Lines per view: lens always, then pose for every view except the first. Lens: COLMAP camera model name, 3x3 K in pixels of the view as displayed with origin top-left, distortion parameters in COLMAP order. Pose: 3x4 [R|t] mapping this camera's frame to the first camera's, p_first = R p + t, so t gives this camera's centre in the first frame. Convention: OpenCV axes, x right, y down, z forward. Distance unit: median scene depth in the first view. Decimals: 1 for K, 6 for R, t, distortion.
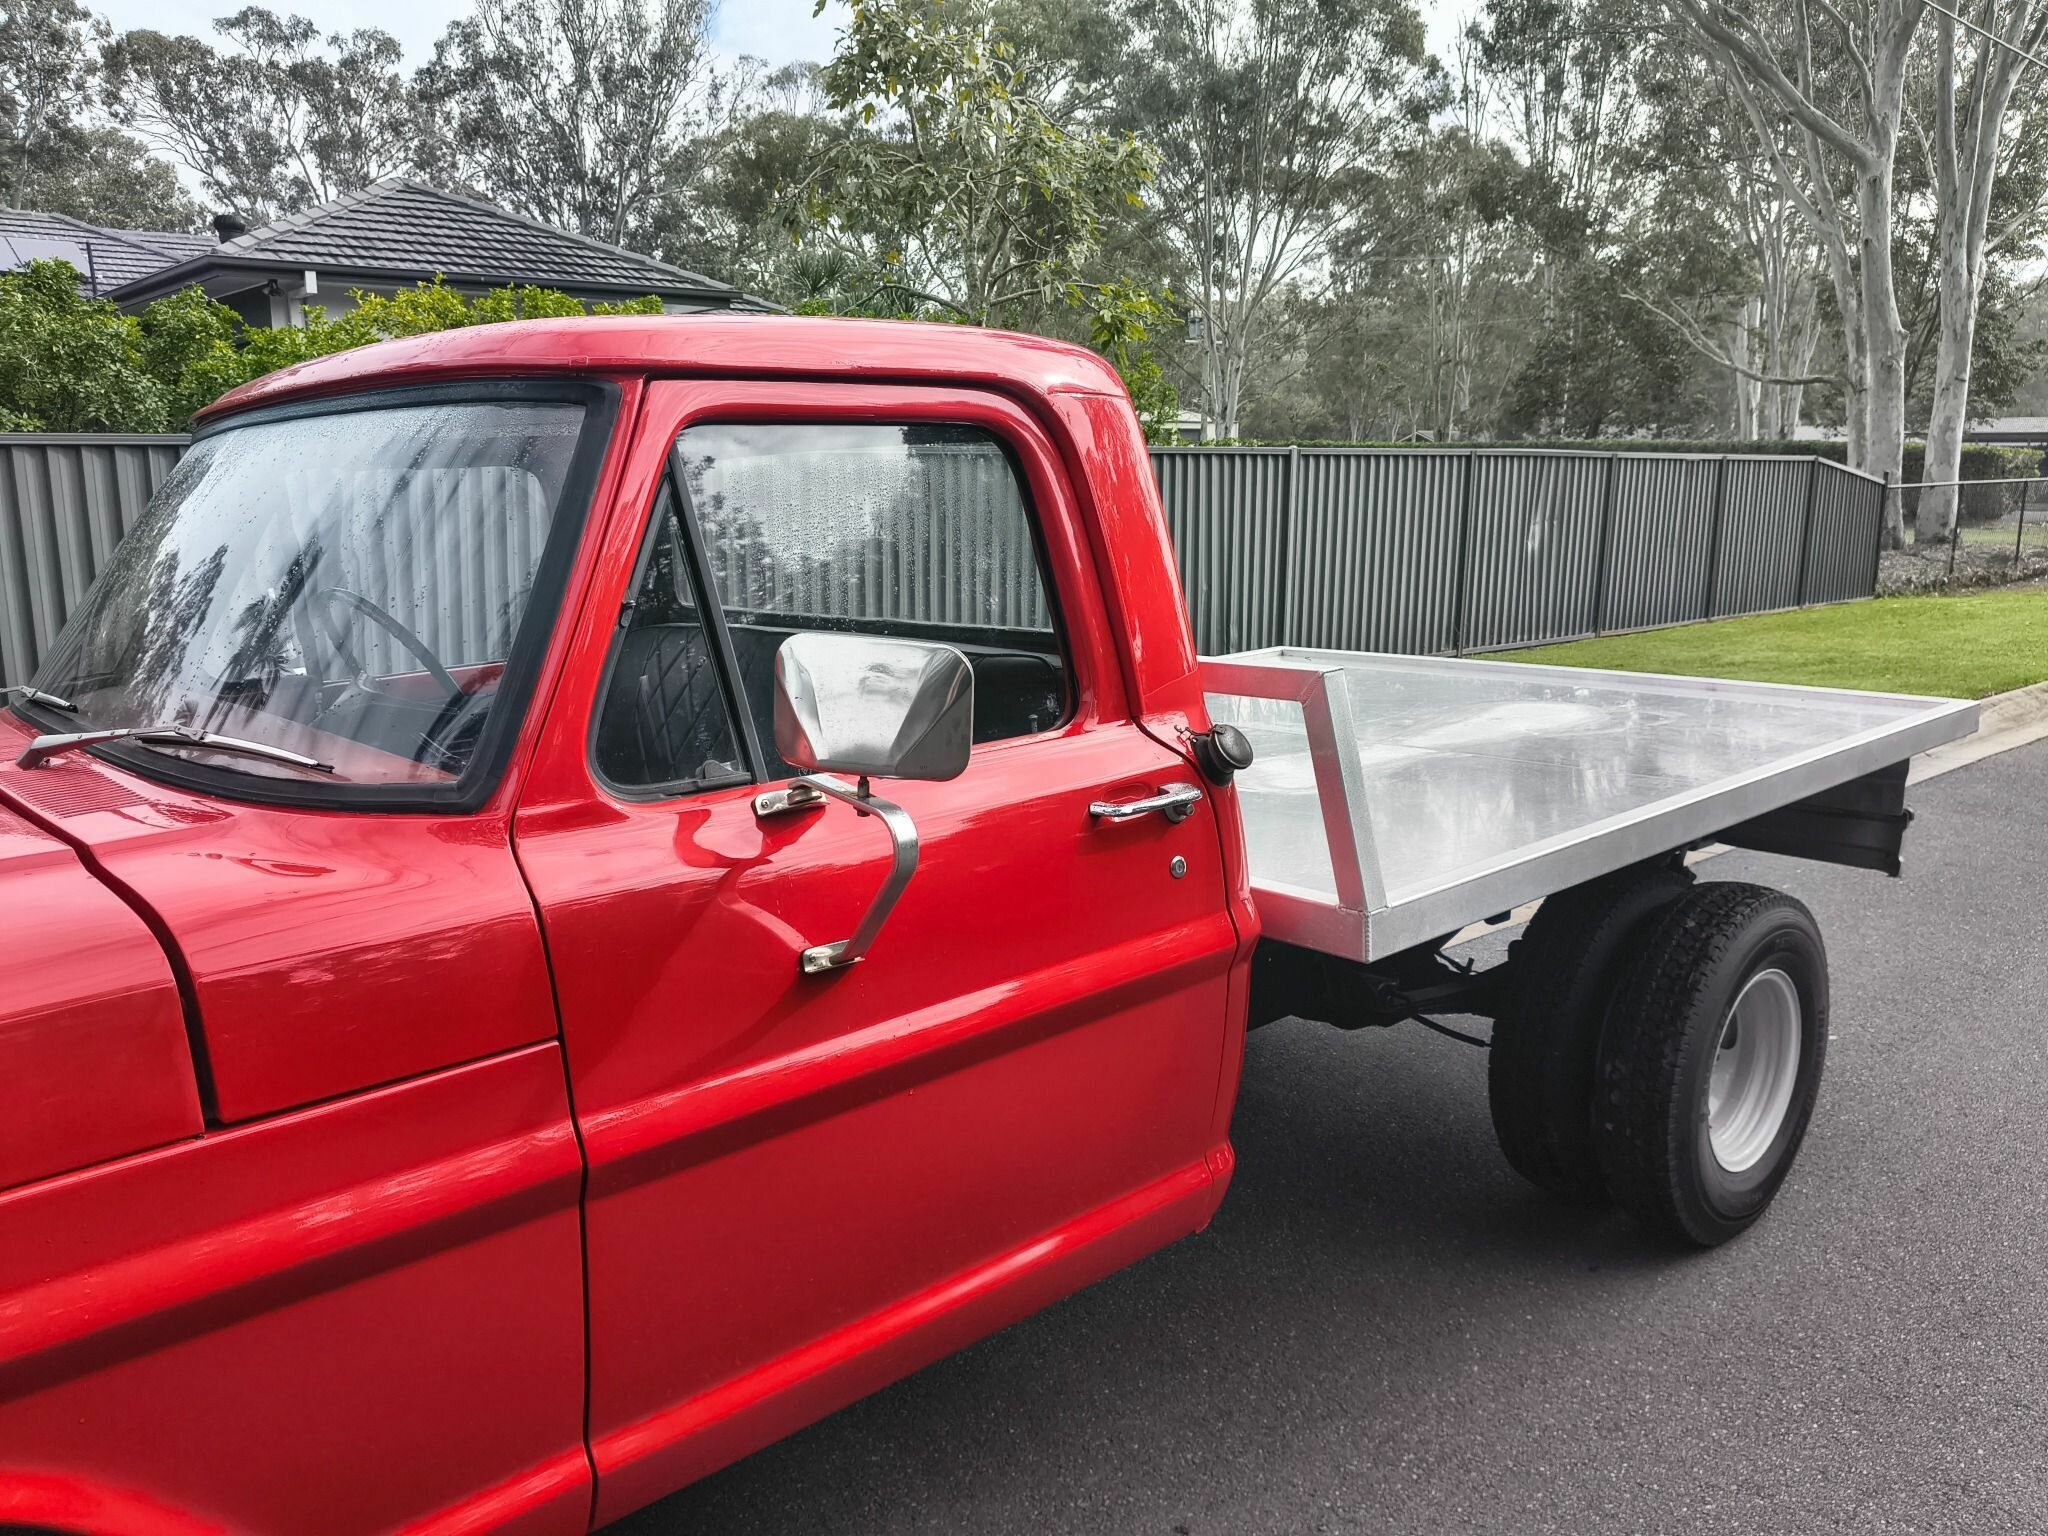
lens RADIAL K [[1553.0, 0, 1036.8], [0, 1553.0, 775.2], [0, 0, 1]] dist [-0.012096, -0.004223]
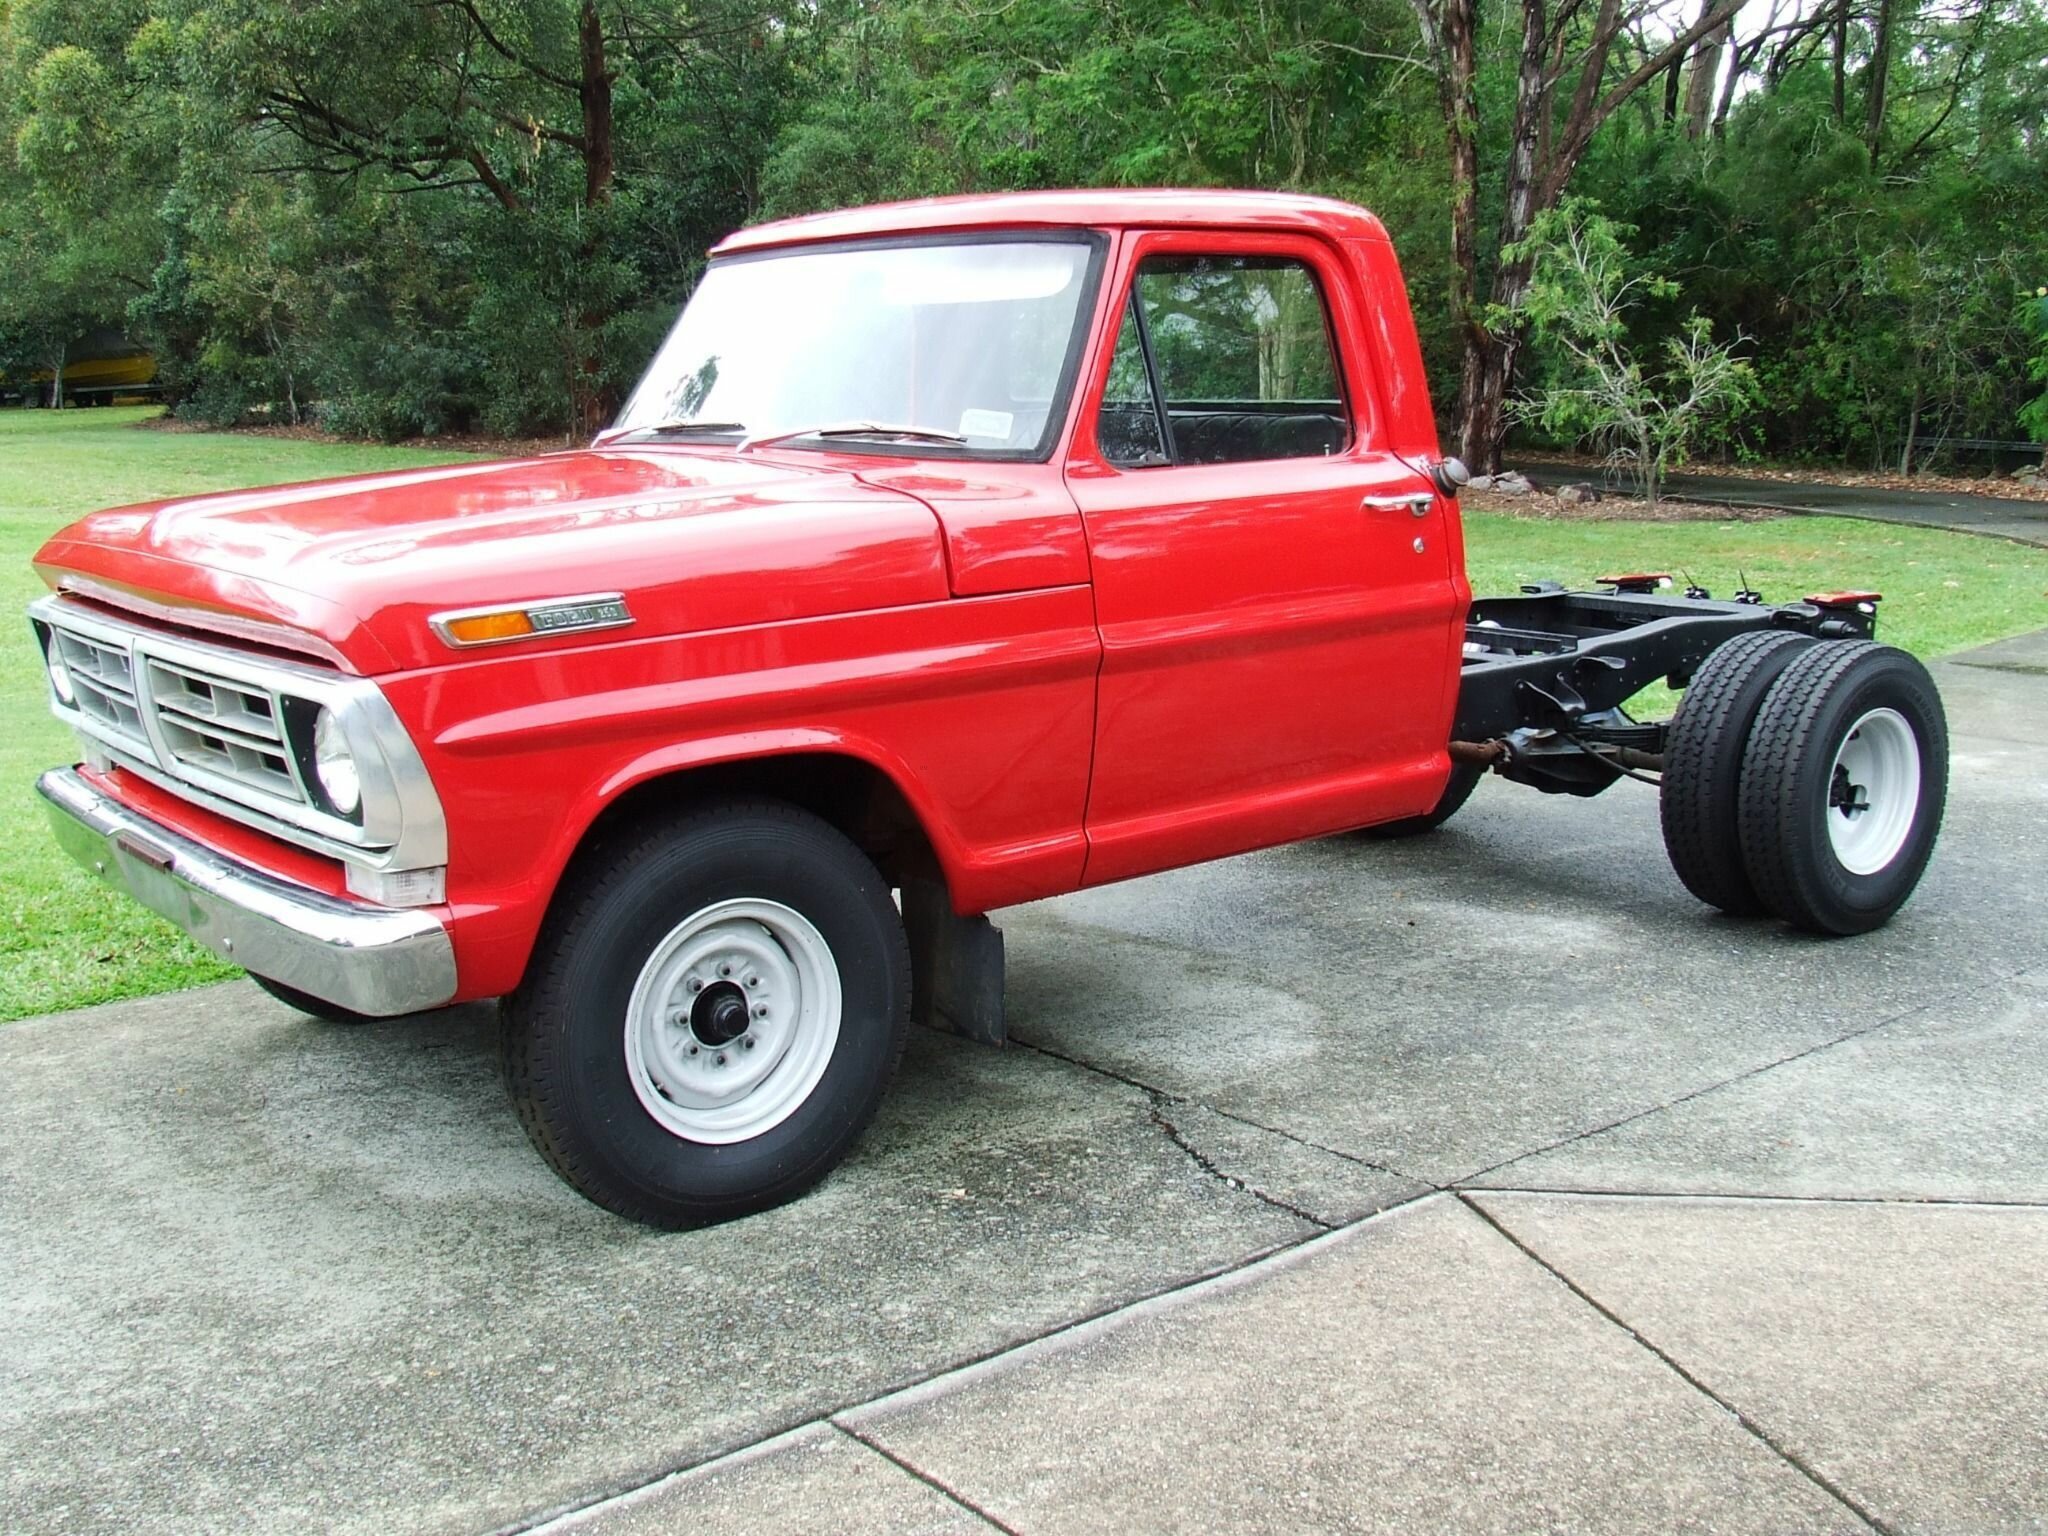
lens RADIAL K [[2285.3, 0, 1020.0], [0, 2285.3, 772.7], [0, 0, 1]] dist [-0.136116, 0.000000]
pose [[0.997666, 0.022687, -0.064404, -0.013846], [-0.022278, 0.999727, 0.007061, 0.024829], [0.064546, -0.005610, 0.997899, -0.113806]]
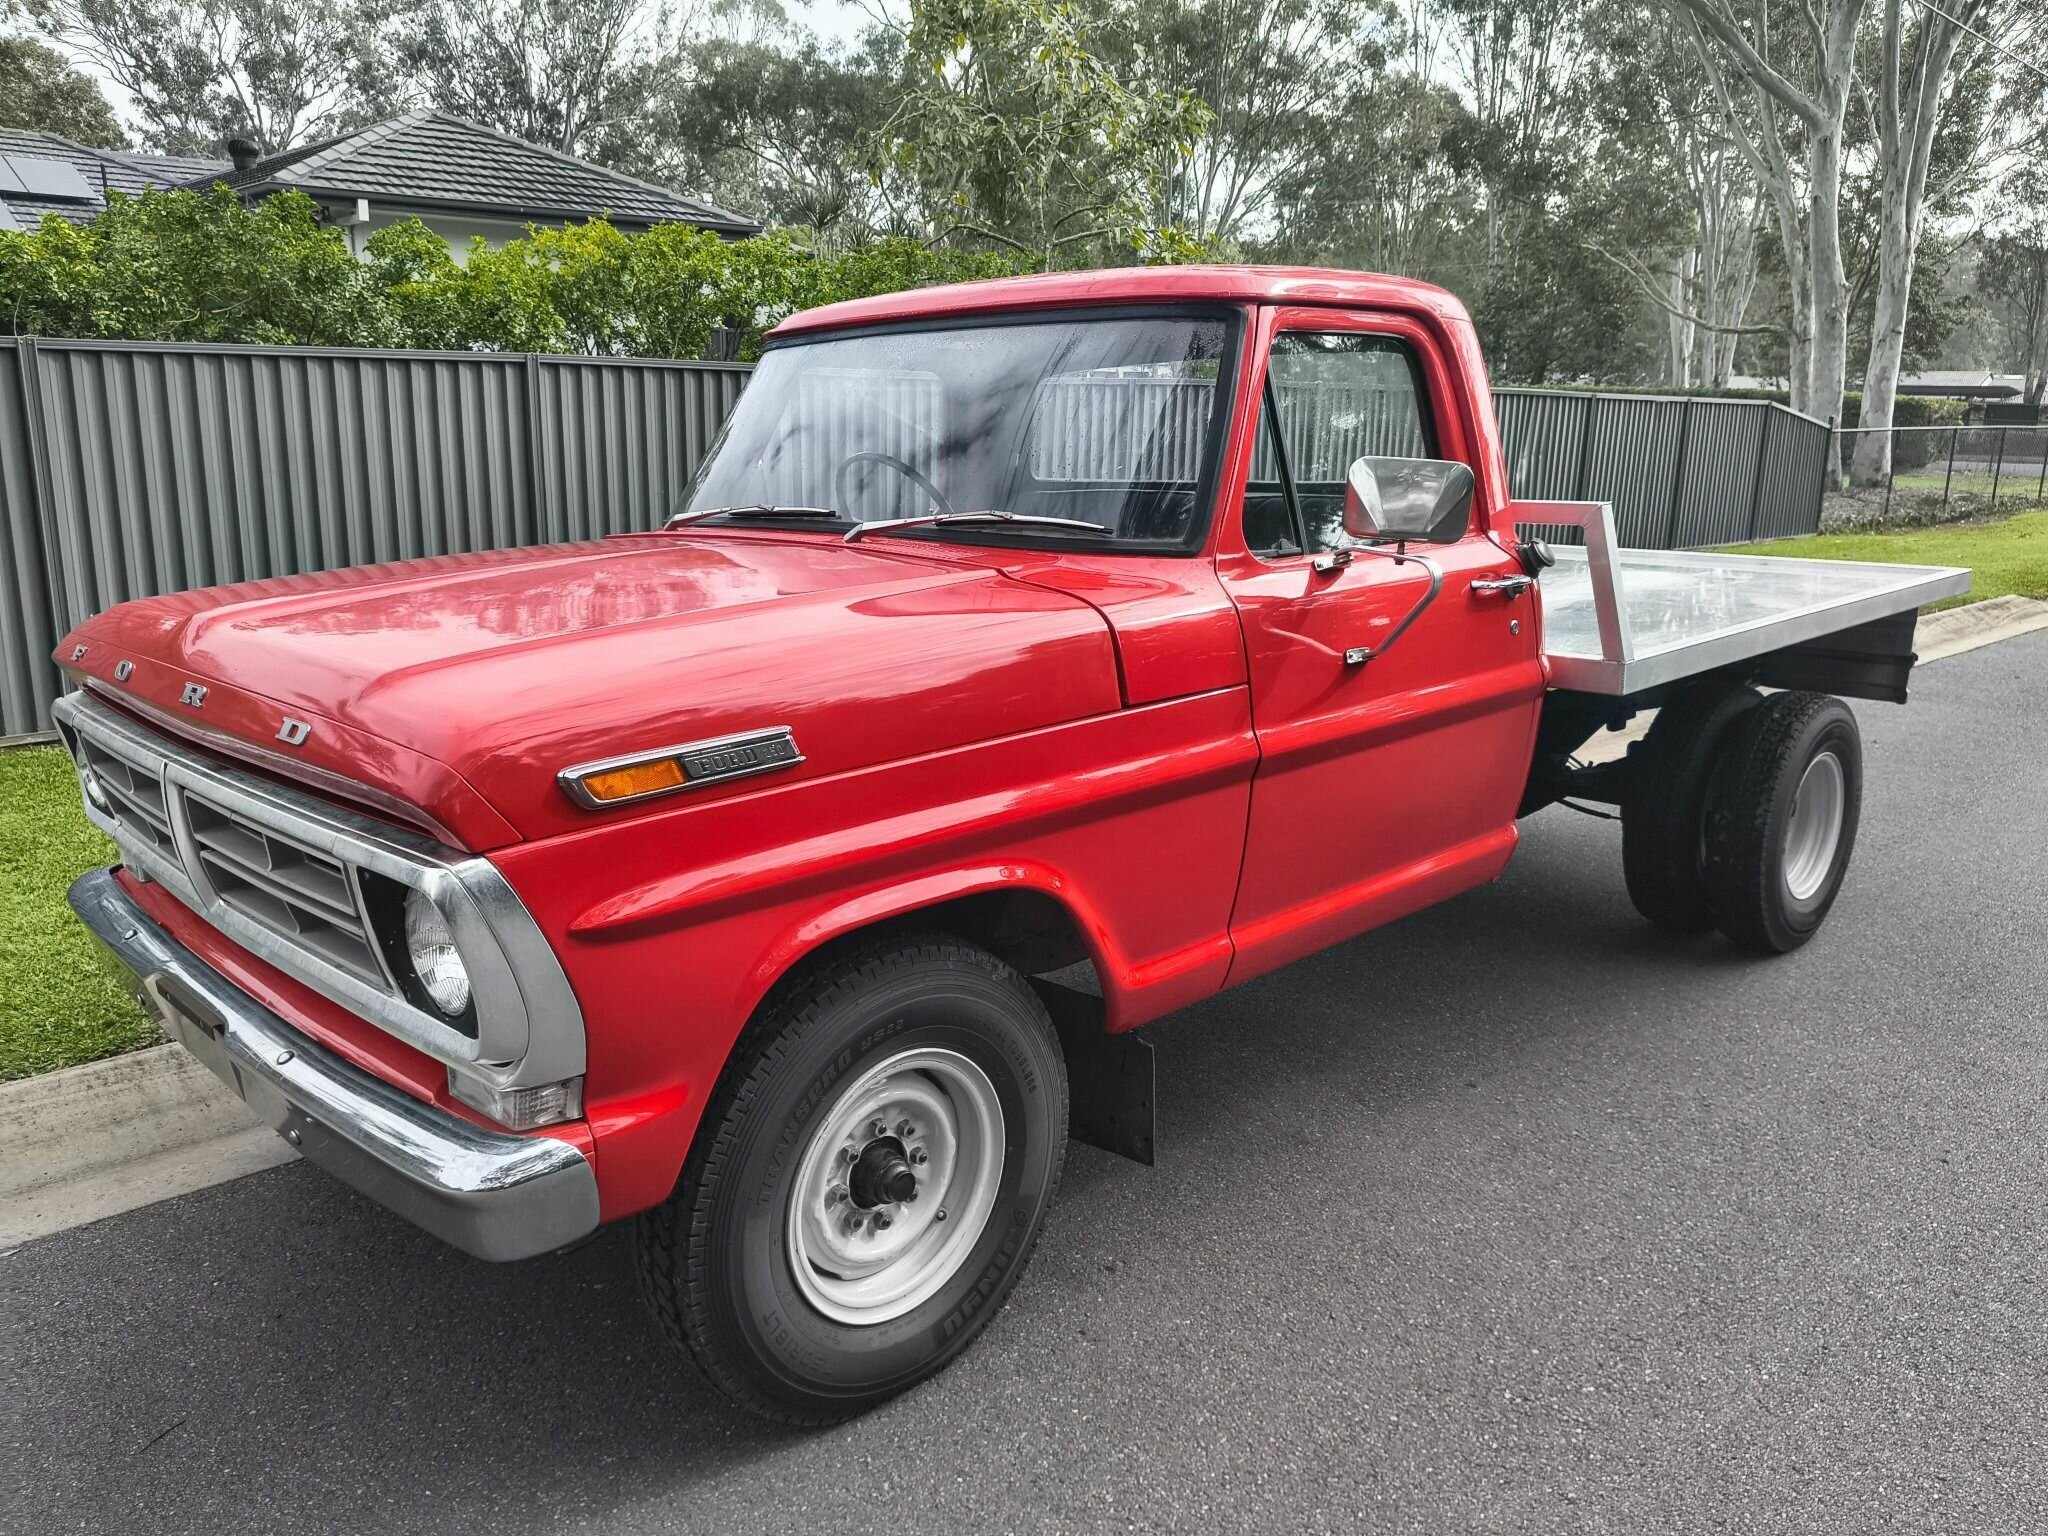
lens RADIAL K [[1553.0, 0, 1023.0], [0, 1553.0, 784.3], [0, 0, 1]] dist [-0.012096, -0.004223]
pose [[0.999235, 0.005375, 0.038747, -0.041302], [-0.007010, 0.999085, 0.042189, 0.013821], [-0.038485, -0.042428, 0.998358, -0.049065]]
